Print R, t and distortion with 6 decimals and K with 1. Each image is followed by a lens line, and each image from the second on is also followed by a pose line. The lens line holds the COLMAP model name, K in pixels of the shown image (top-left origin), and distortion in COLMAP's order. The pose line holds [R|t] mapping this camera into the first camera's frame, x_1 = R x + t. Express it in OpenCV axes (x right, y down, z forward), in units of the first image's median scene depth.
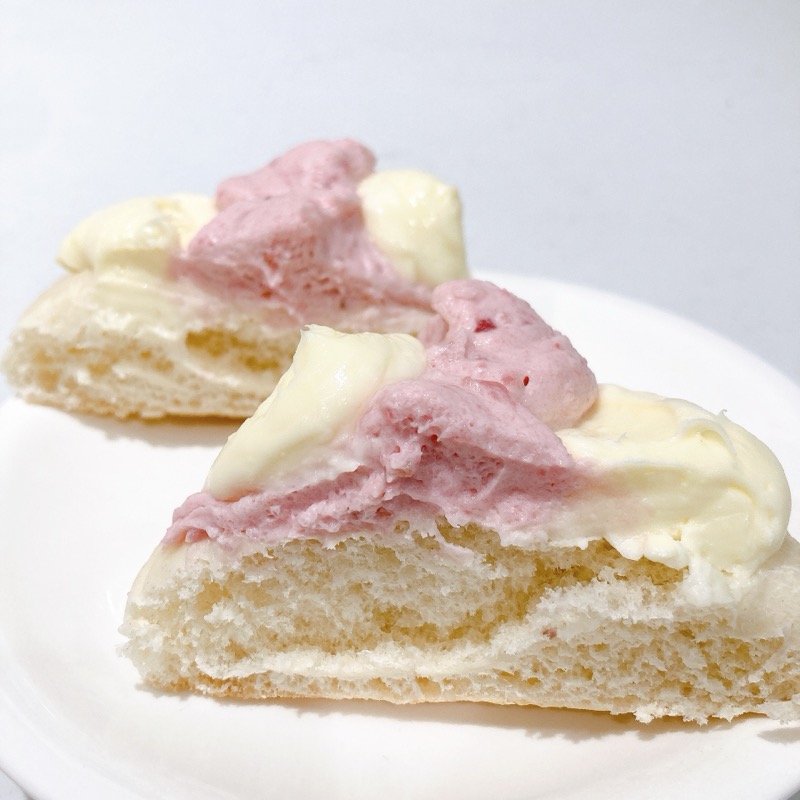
lens RADIAL K [[4683.4, 0, 369.9], [0, 4683.4, 448.0], [0, 0, 1]] dist [3.894781, 0.000000]
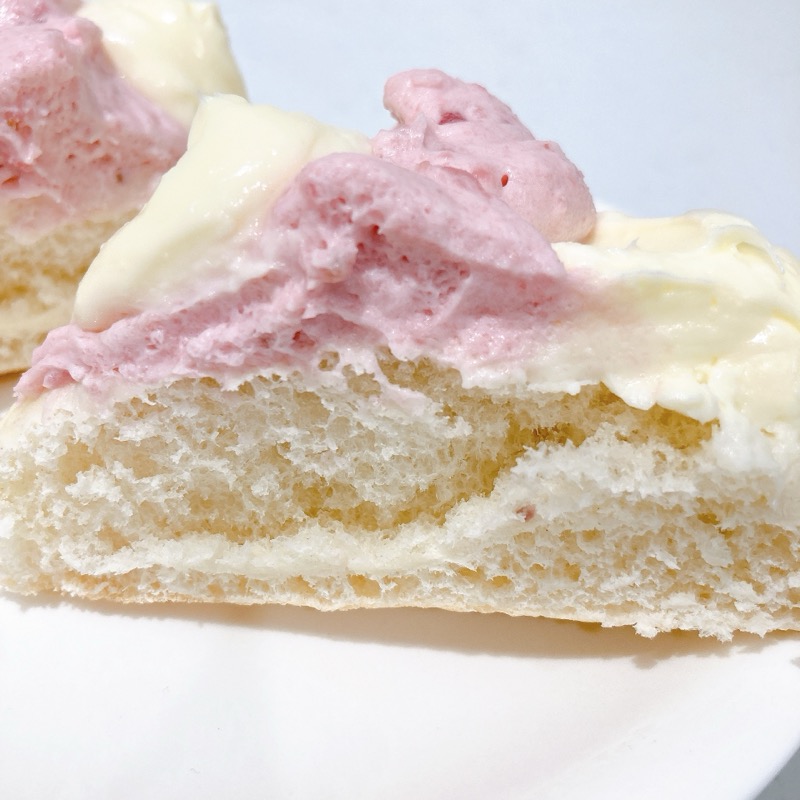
lens RADIAL K [[4683.4, 0, 391.0], [0, 4683.4, 376.3], [0, 0, 1]] dist [3.894781, 0.000000]
pose [[0.999627, 0.025480, 0.009780, 0.008856], [-0.025413, 0.999653, -0.006993, 0.022828], [-0.009954, 0.006742, 0.999928, 0.253507]]
